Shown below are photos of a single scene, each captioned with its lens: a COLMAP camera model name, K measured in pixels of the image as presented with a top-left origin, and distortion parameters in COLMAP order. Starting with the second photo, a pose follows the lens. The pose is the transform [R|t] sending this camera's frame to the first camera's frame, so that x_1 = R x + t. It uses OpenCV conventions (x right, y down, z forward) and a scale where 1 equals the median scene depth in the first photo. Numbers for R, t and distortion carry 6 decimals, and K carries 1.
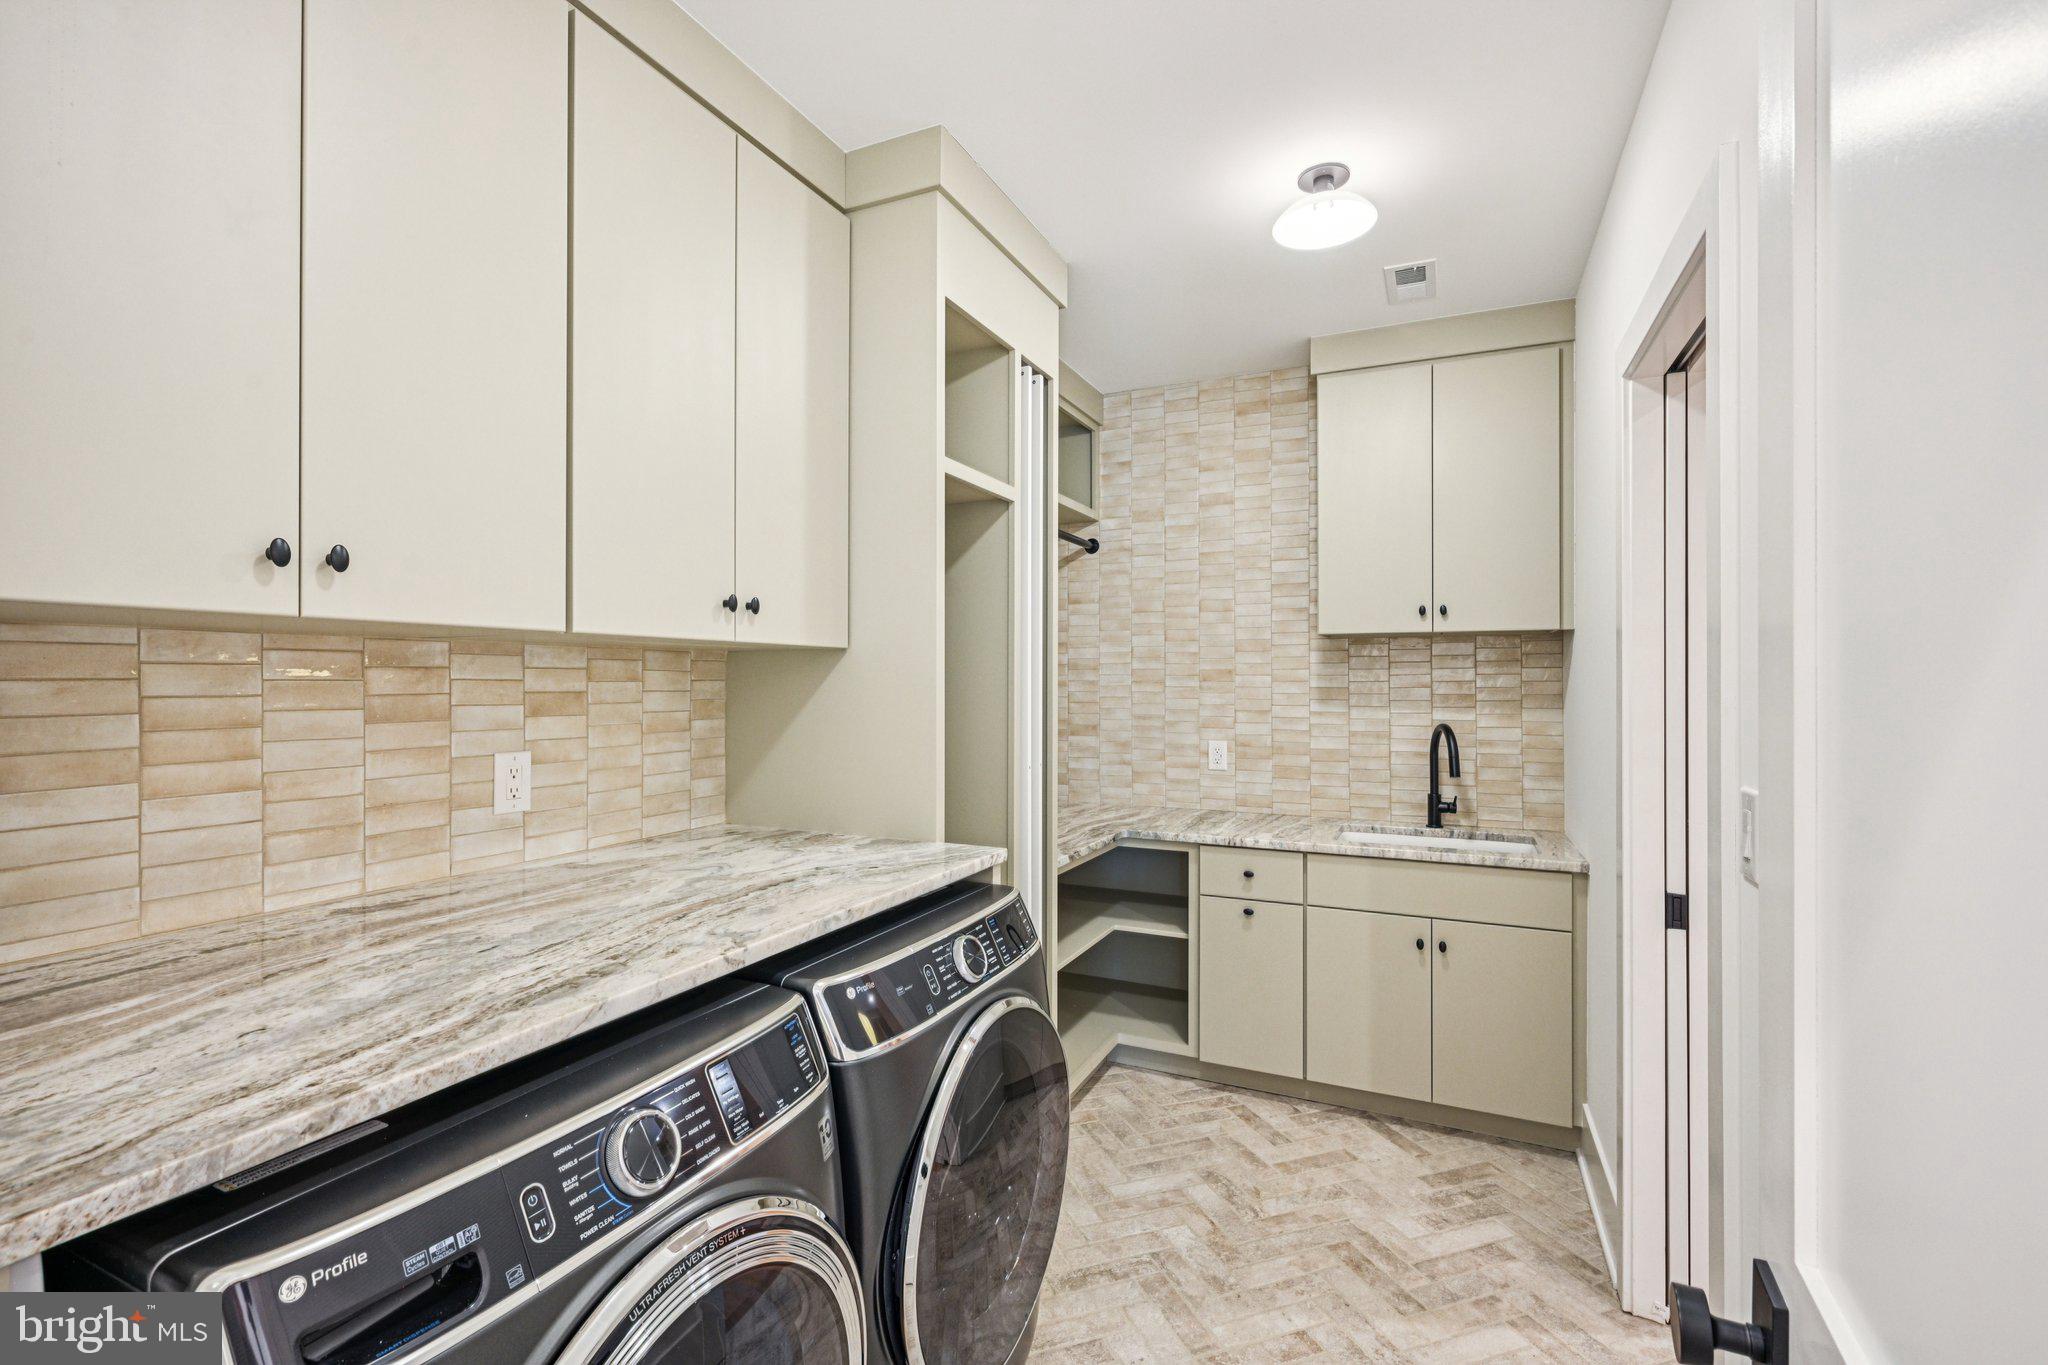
lens RADIAL K [[905.7, 0, 1025.6], [0, 905.7, 683.9], [0, 0, 1]] dist [-0.000978, 0.001719]
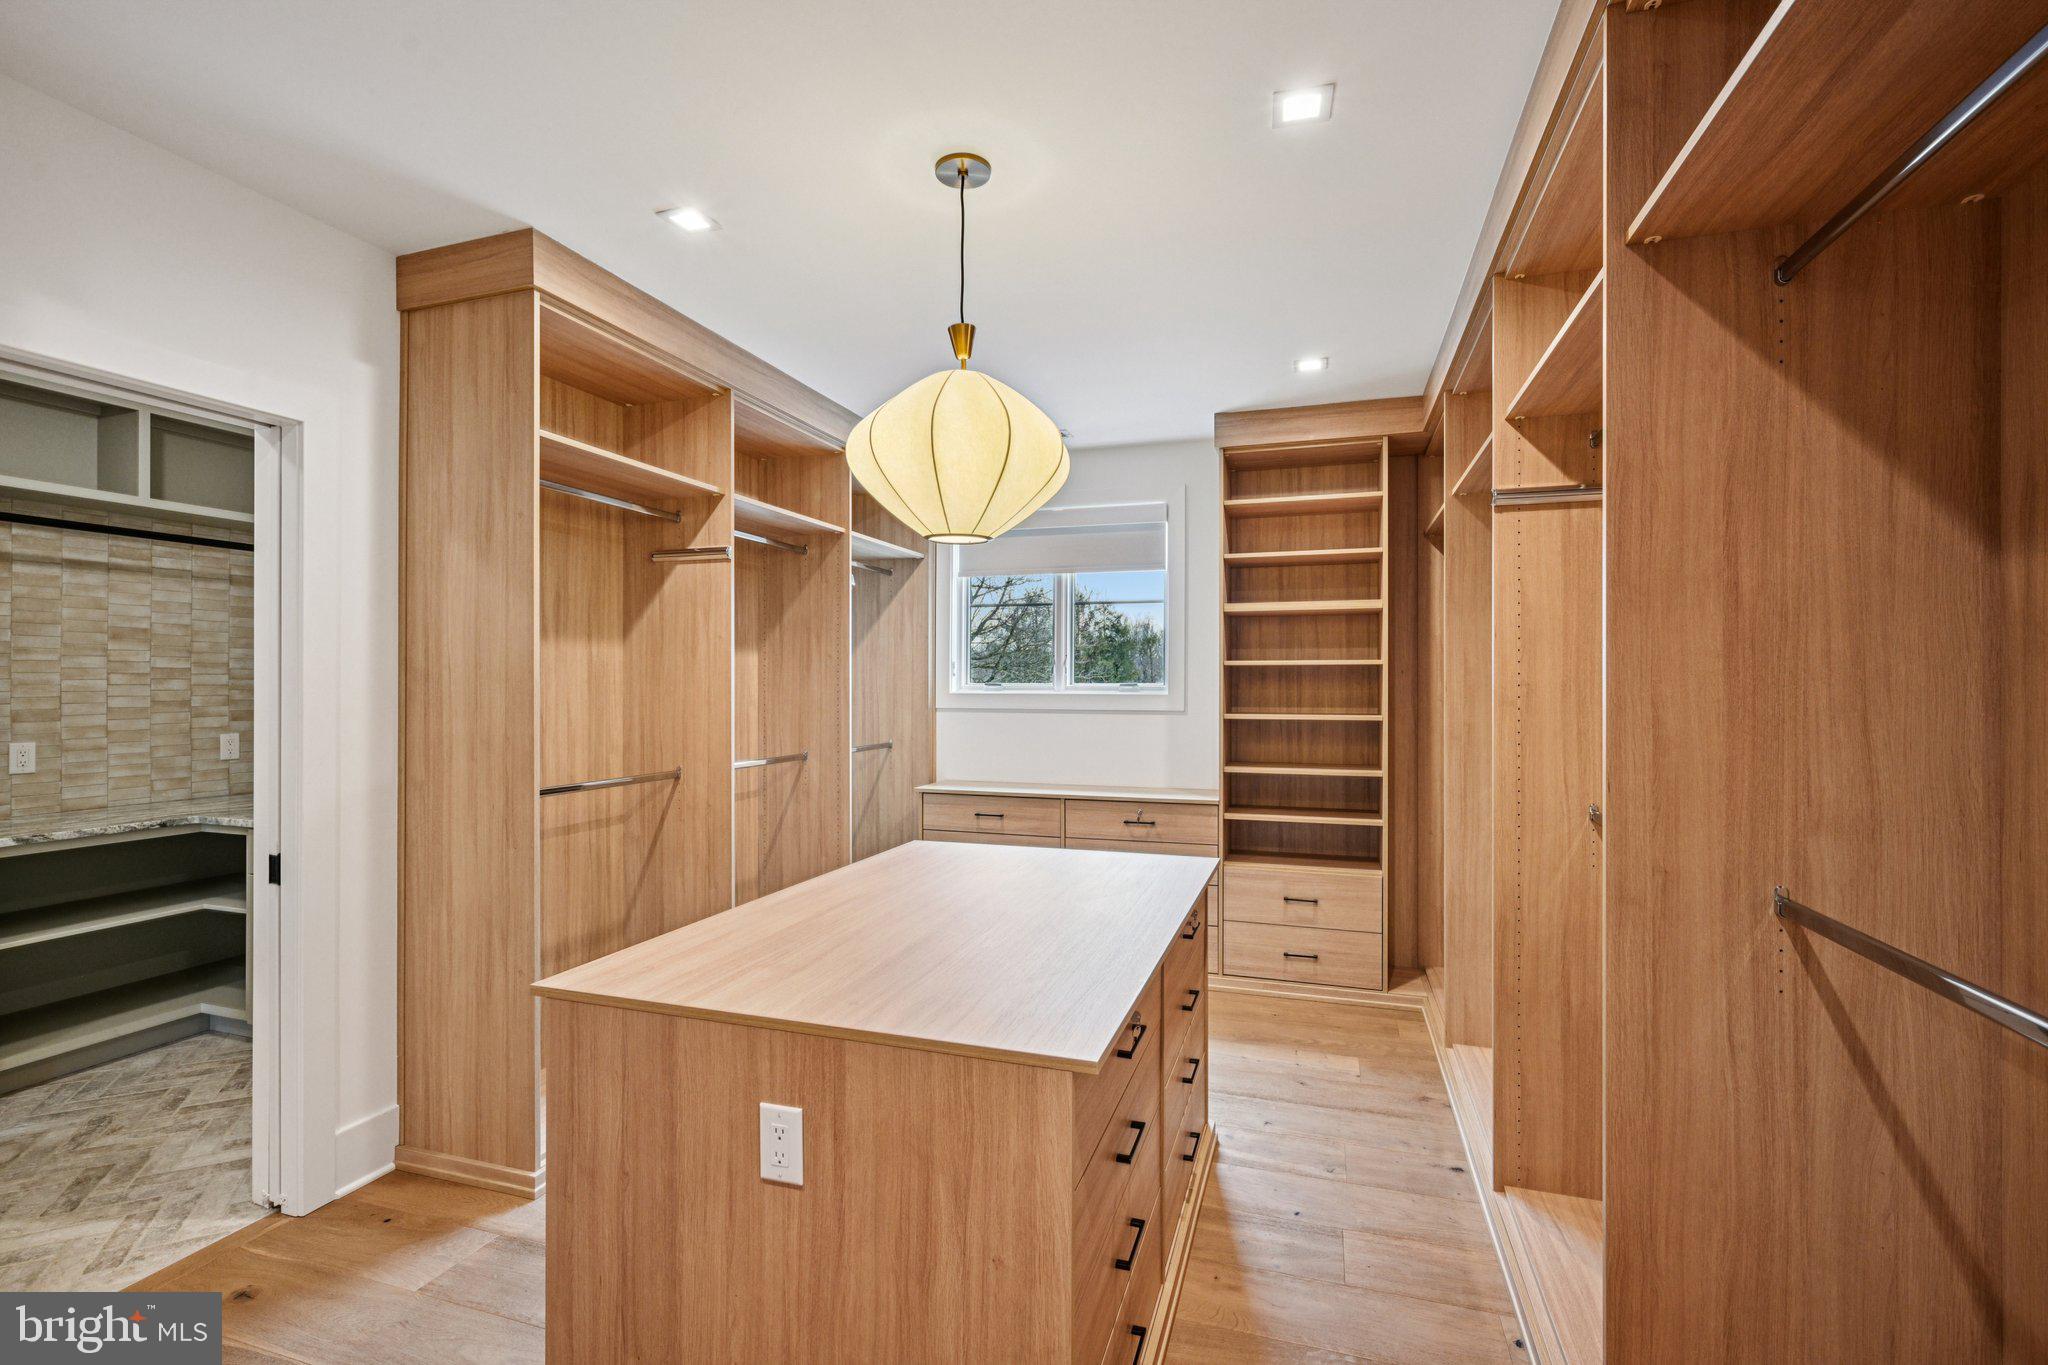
lens RADIAL K [[905.7, 0, 1023.9], [0, 905.7, 680.9], [0, 0, 1]] dist [-0.000978, 0.001719]
pose [[0.993073, 0.001452, 0.117492, 1.230219], [-0.000961, 0.999991, -0.004235, 0.000277], [-0.117497, 0.004093, 0.993065, -0.263401]]
